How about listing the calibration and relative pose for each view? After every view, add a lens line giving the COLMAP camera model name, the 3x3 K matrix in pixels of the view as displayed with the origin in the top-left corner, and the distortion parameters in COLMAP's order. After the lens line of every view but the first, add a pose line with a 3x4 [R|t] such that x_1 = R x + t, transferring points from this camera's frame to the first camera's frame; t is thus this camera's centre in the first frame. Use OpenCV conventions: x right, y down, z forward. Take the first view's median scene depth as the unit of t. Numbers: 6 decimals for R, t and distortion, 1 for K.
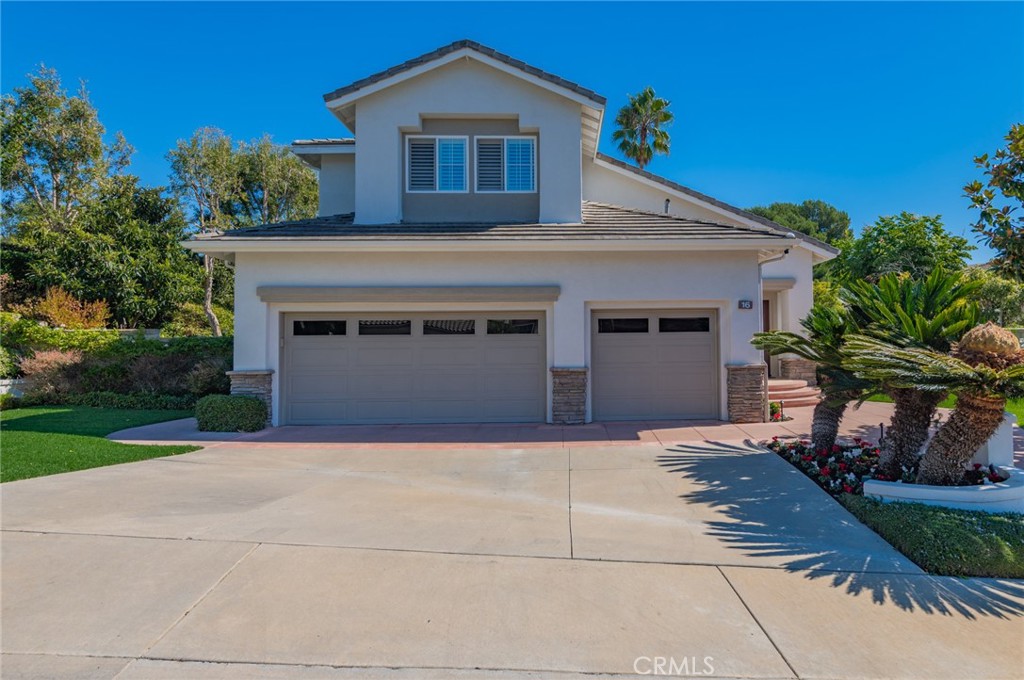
lens RADIAL K [[594.3, 0, 583.1], [0, 594.3, 323.1], [0, 0, 1]] dist [0.018153, -0.004214]
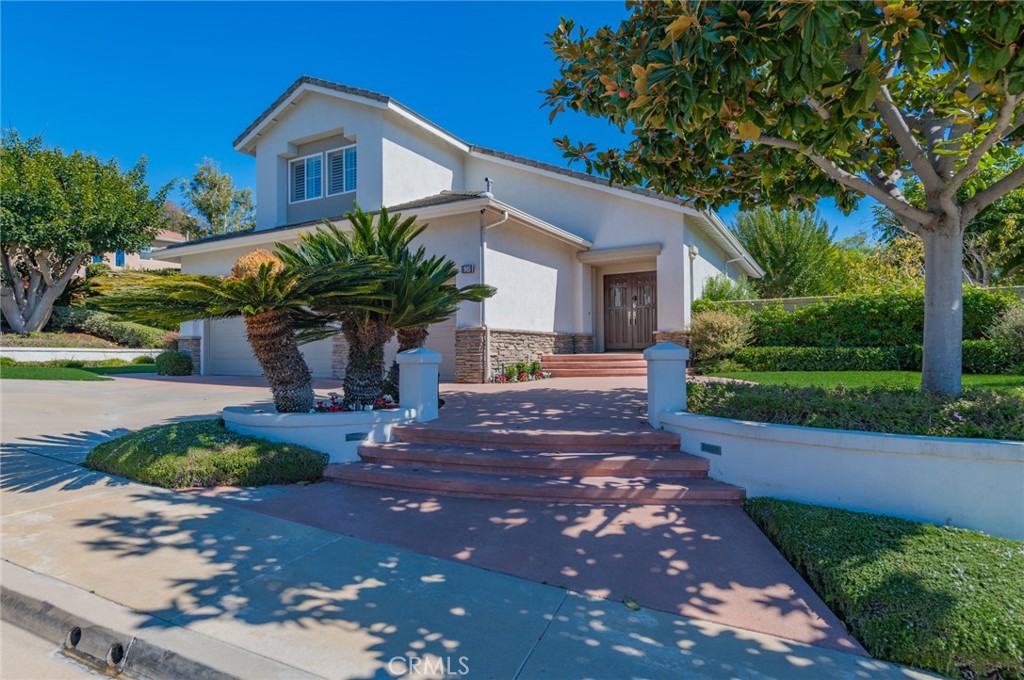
lens RADIAL K [[547.9, 0, 517.9], [0, 547.9, 336.3], [0, 0, 1]] dist [0.018786, -0.000464]
pose [[0.860888, -0.014033, -0.508601, 0.782304], [0.019653, 0.999791, 0.005681, 0.077206], [0.508415, -0.014886, 0.860983, 0.221381]]
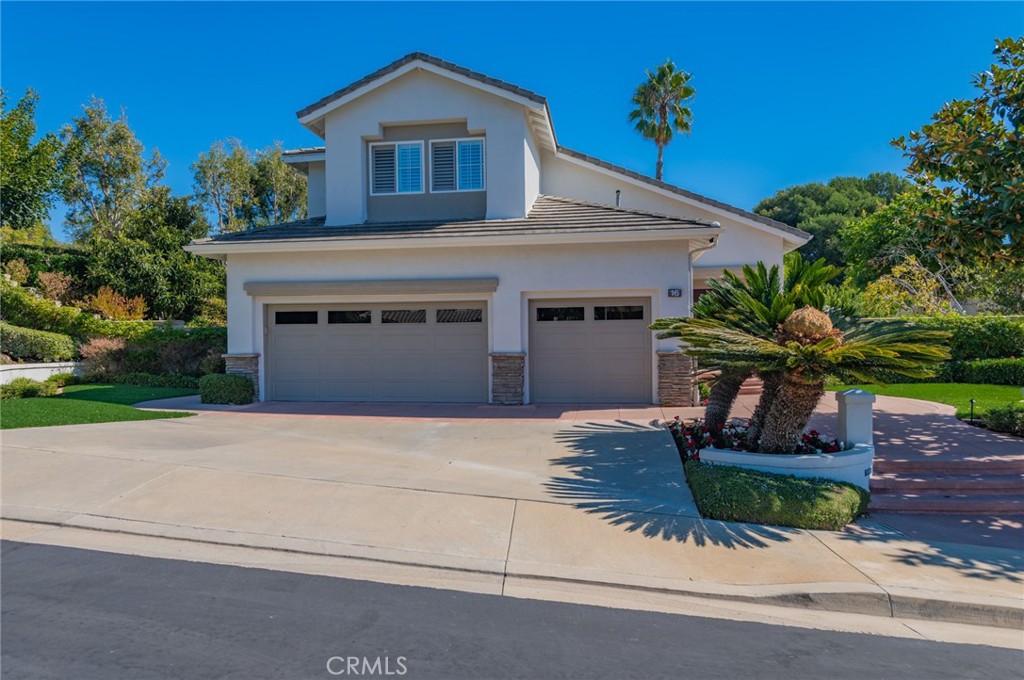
lens RADIAL K [[626.8, 0, 513.2], [0, 626.8, 341.2], [0, 0, 1]] dist [0.014963, -0.000133]
pose [[0.983971, 0.000772, -0.178329, 0.181624], [0.006472, 0.999177, 0.040033, 0.007057], [0.178213, -0.040546, 0.983156, -0.117191]]
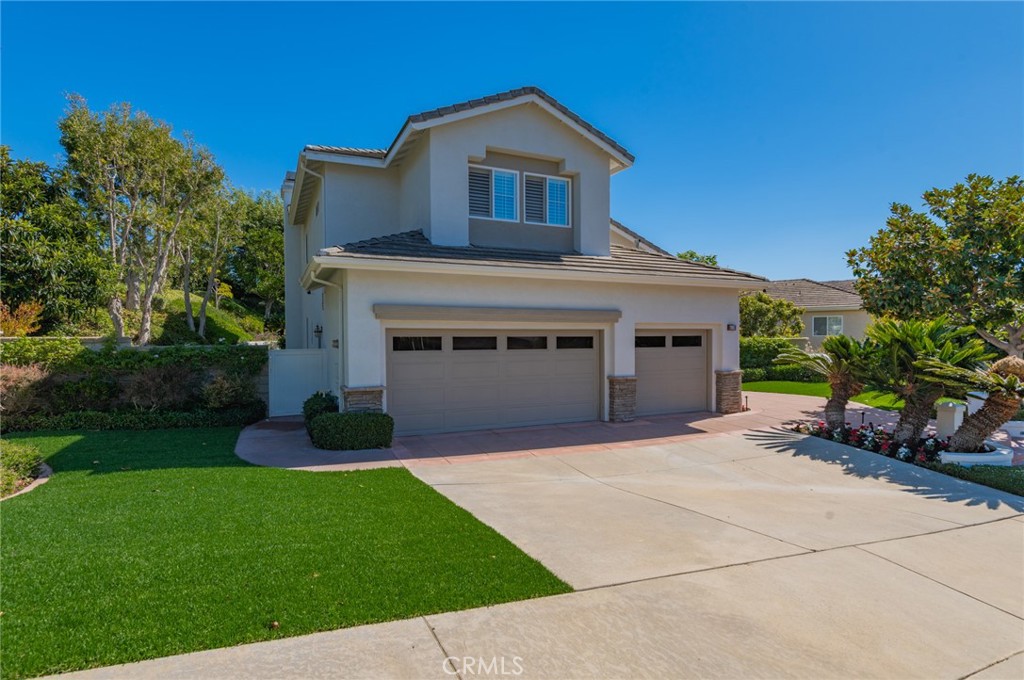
lens RADIAL K [[515.2, 0, 511.1], [0, 515.2, 337.1], [0, 0, 1]] dist [0.016822, -0.000624]
pose [[0.921058, 0.006094, 0.389379, -0.618424], [-0.022738, 0.999013, 0.038151, -0.039952], [-0.388762, -0.043993, 0.920287, 0.099544]]
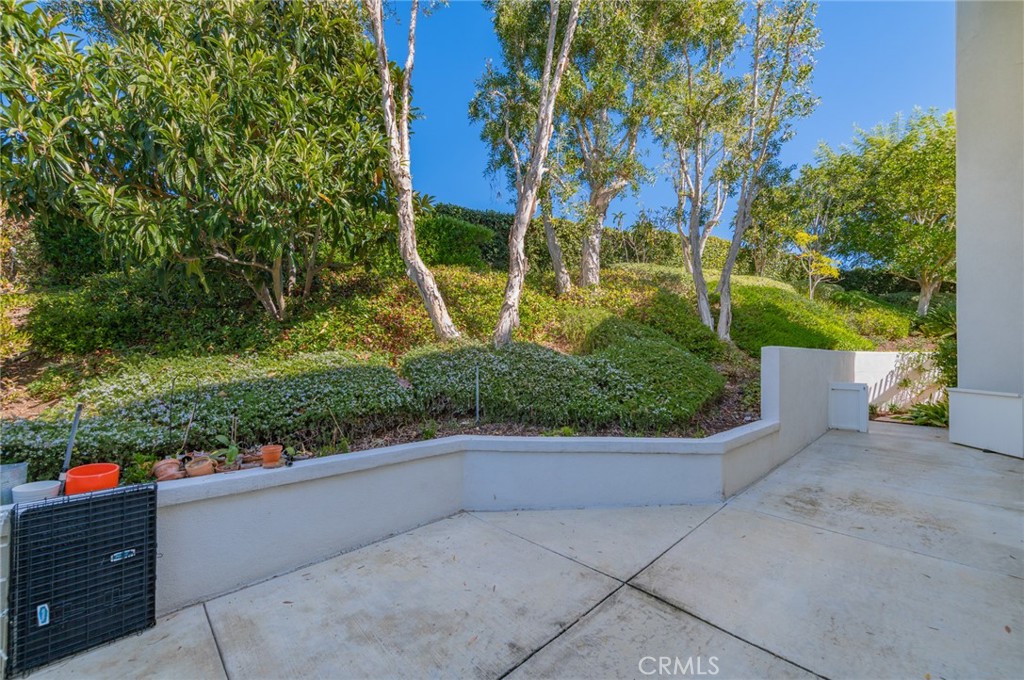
lens RADIAL K [[405.0, 0, 514.0], [0, 405.0, 337.0], [0, 0, 1]] dist [0.015415, -0.000472]
pose [[0.668816, 0.010692, -0.743351, -0.640957], [0.006963, 0.999763, 0.020646, 0.031391], [0.743396, -0.018984, 0.668582, 1.427023]]
